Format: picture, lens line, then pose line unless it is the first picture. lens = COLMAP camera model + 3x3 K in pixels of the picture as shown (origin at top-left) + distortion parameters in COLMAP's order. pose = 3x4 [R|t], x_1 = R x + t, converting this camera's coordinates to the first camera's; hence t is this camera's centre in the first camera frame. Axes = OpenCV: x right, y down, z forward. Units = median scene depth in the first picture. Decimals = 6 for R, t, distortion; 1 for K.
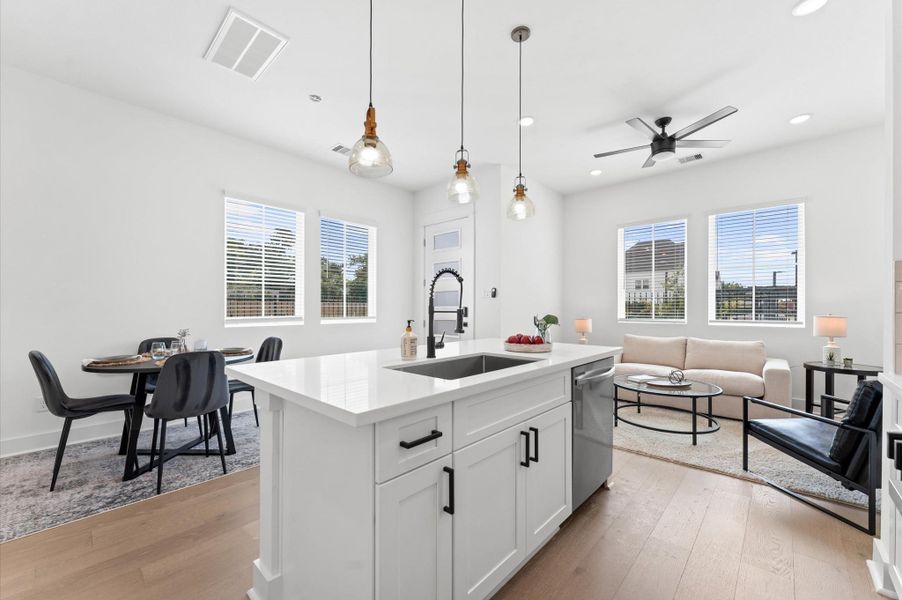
lens RADIAL K [[361.5, 0, 447.1], [0, 361.5, 307.3], [0, 0, 1]] dist [0.001286, 0.000348]
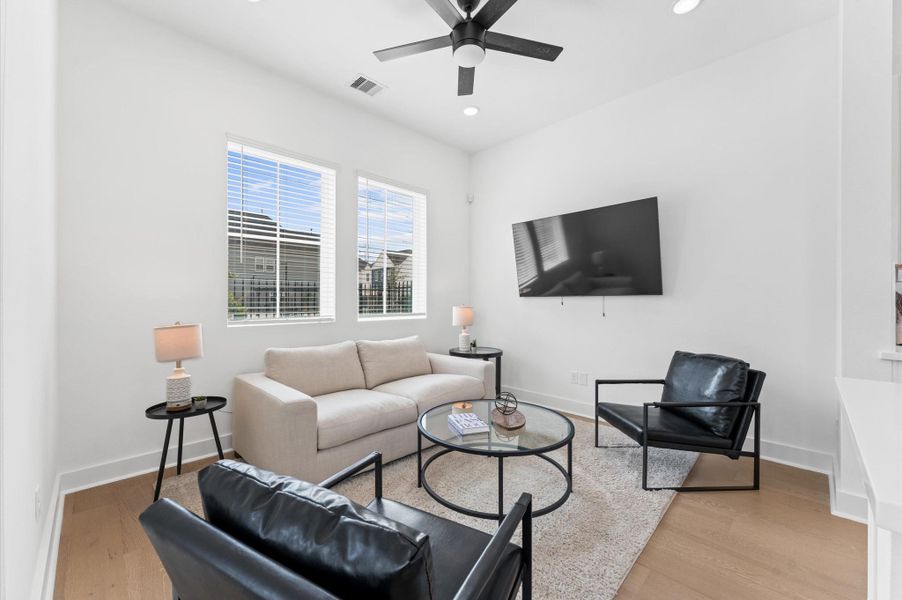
lens RADIAL K [[361.5, 0, 448.5], [0, 361.5, 298.3], [0, 0, 1]] dist [0.001286, 0.000348]
pose [[0.020234, 0.003023, 0.999791, -0.026964], [-0.003953, 0.999988, -0.002944, 0.002829], [-0.999787, -0.003893, 0.020246, 0.949428]]
